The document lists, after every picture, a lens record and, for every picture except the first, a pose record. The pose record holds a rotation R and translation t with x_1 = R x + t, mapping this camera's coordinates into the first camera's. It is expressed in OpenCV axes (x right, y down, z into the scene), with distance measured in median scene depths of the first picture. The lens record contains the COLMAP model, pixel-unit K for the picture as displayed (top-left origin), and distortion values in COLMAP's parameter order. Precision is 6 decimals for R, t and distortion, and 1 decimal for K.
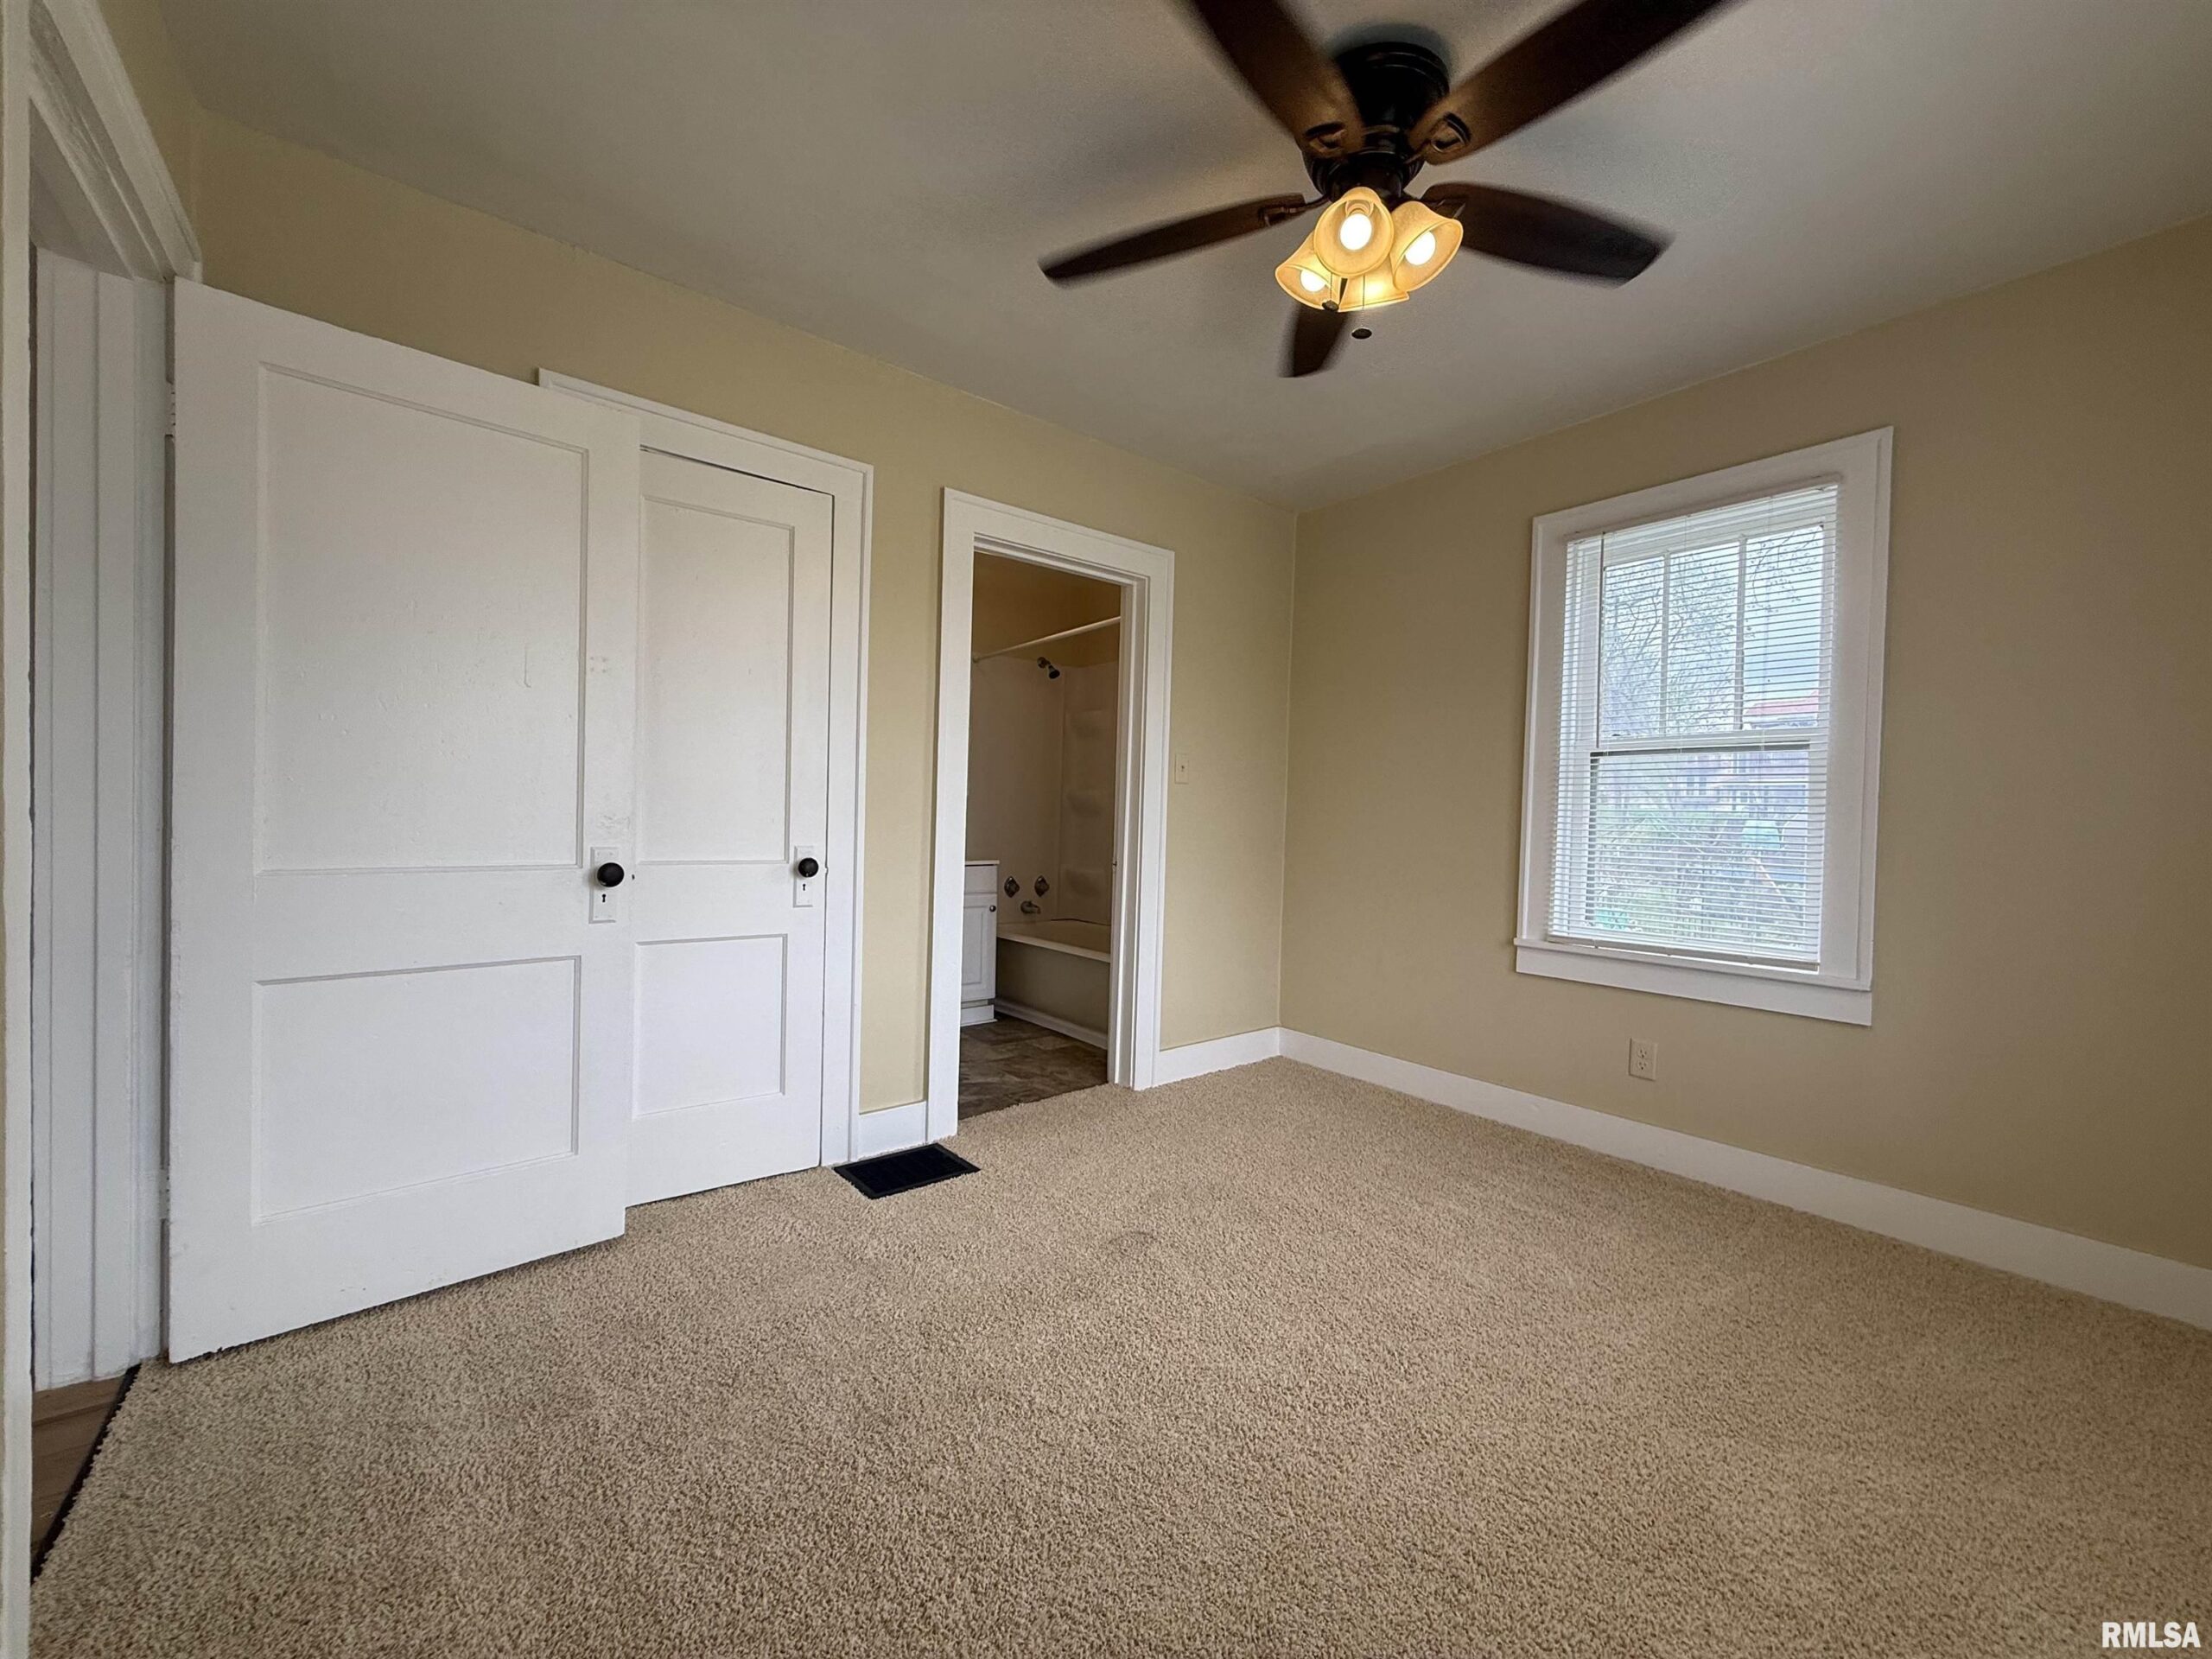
lens RADIAL K [[874.3, 0, 1101.7], [0, 874.3, 830.5], [0, 0, 1]] dist [0.000699, -0.000134]
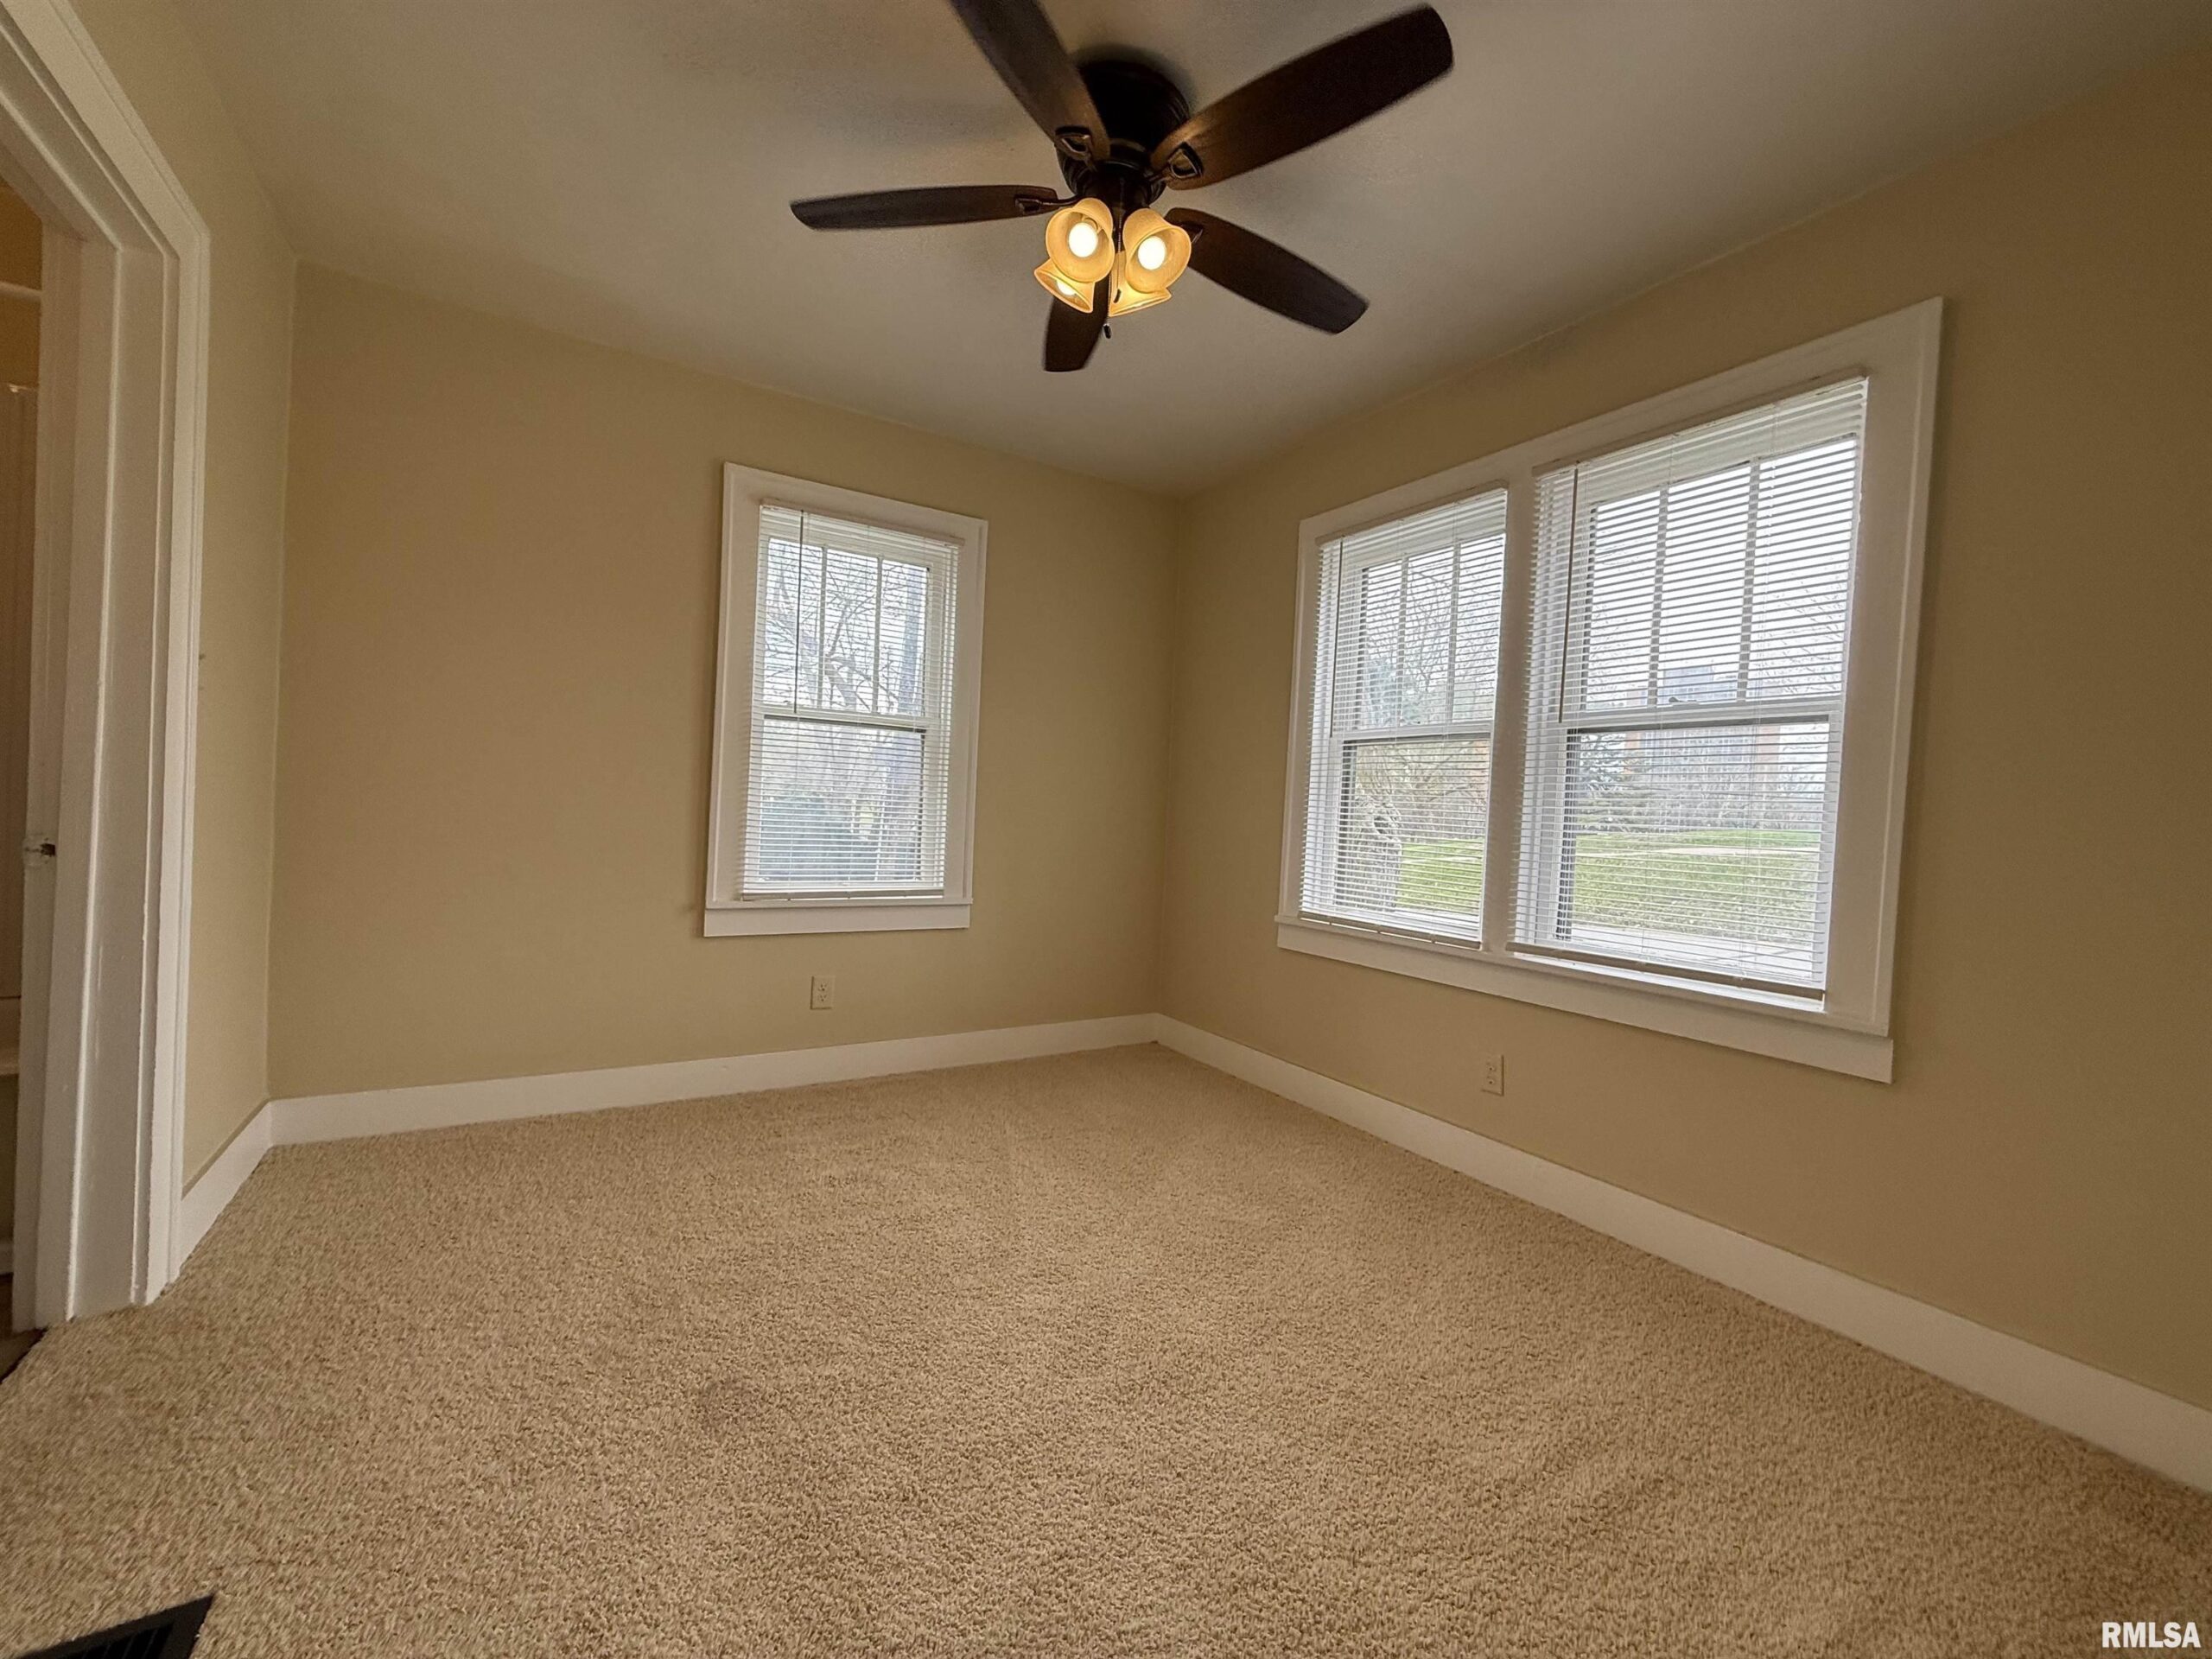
lens RADIAL K [[885.8, 0, 1106.0], [0, 885.8, 829.5], [0, 0, 1]] dist [0.000572, -0.000079]
pose [[0.110691, -0.043354, 0.992909, -0.381698], [-0.035811, 0.998225, 0.047578, -0.015339], [-0.993209, -0.040823, 0.108942, 0.408389]]
